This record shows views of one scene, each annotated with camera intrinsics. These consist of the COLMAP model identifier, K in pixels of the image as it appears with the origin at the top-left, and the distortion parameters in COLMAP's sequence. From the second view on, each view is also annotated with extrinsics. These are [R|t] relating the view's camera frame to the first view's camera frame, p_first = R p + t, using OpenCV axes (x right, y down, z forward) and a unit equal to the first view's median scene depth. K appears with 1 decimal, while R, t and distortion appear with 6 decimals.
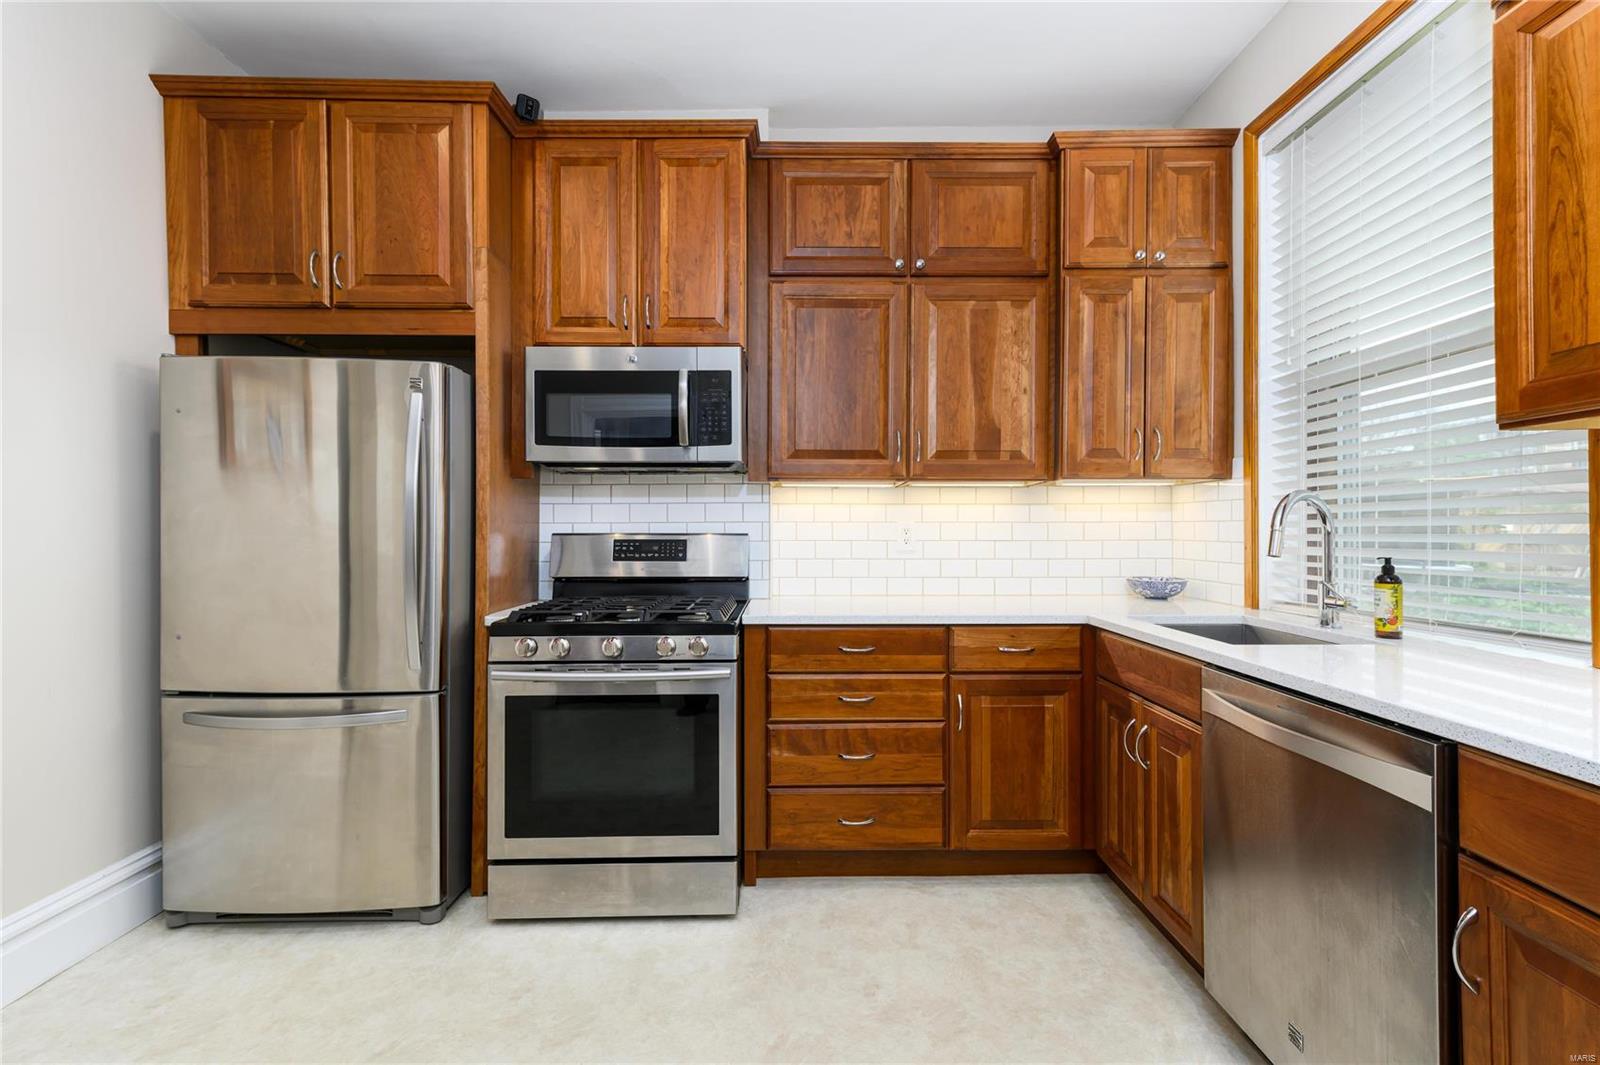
lens RADIAL K [[690.9, 0, 818.0], [0, 690.9, 537.5], [0, 0, 1]] dist [0.013790, -0.000030]
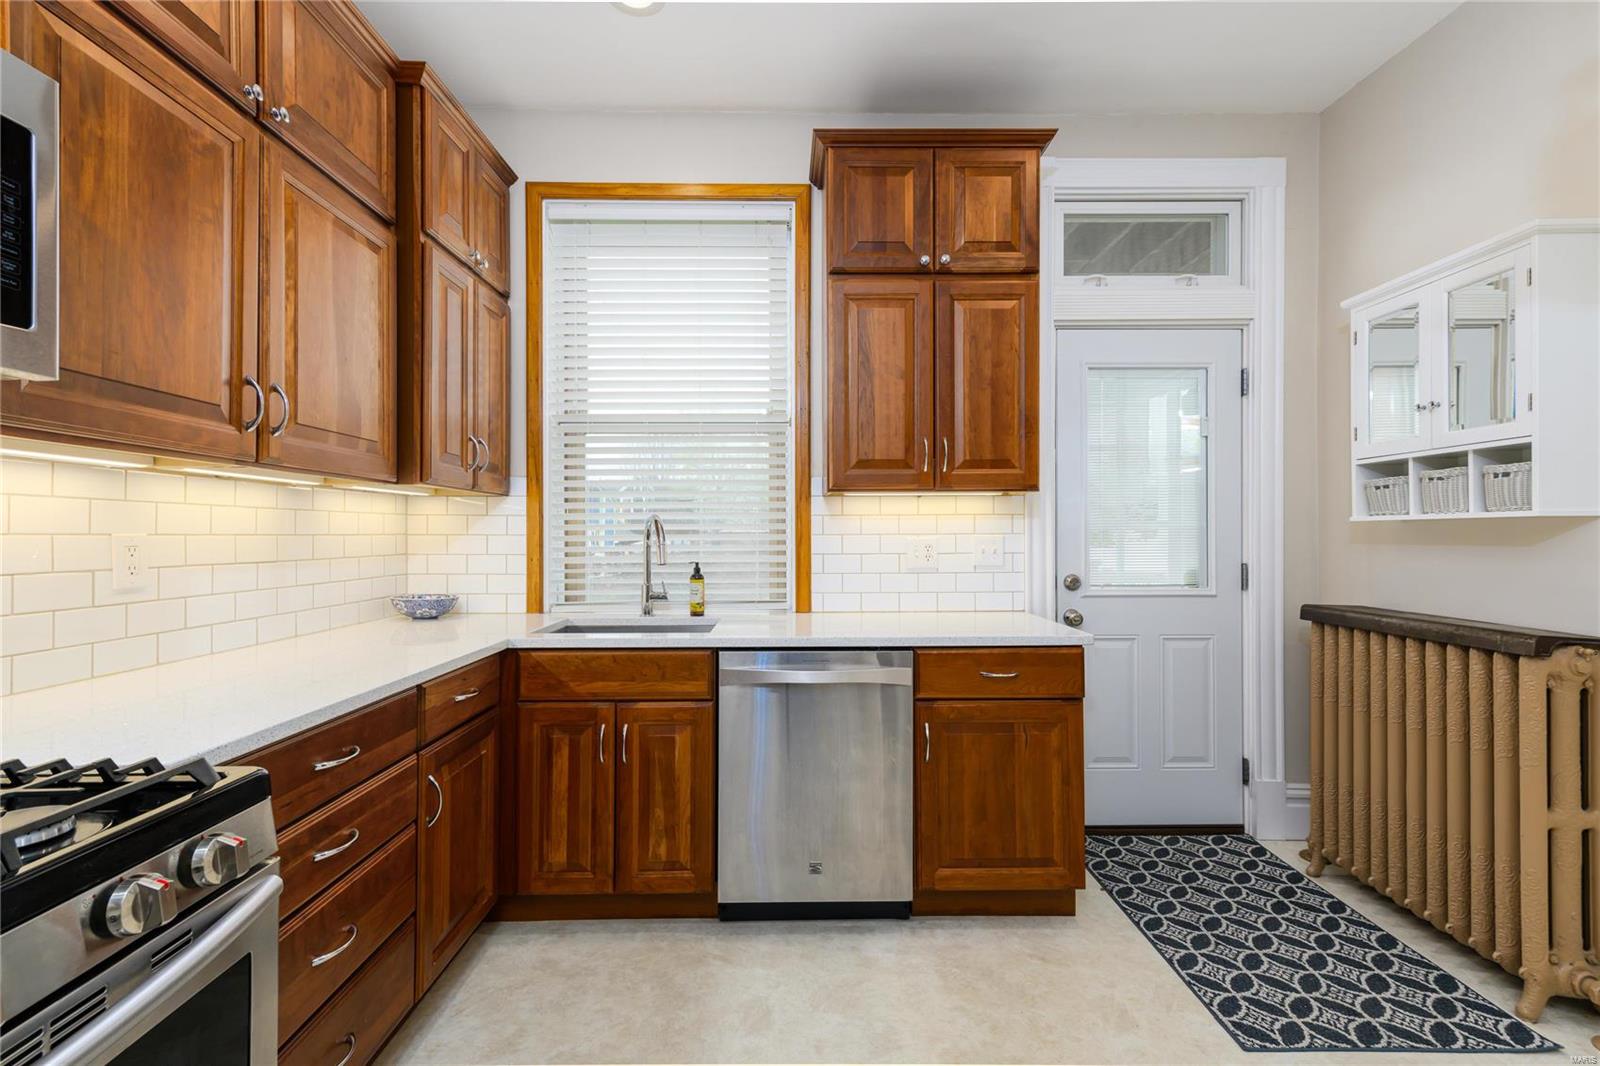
lens RADIAL K [[691.3, 0, 783.8], [0, 691.3, 536.5], [0, 0, 1]] dist [0.010757, 0.000080]
pose [[0.018179, -0.001677, 0.999833, -0.514002], [0.011381, 0.999934, 0.001470, -0.019751], [-0.999770, 0.011352, 0.018197, 0.609156]]
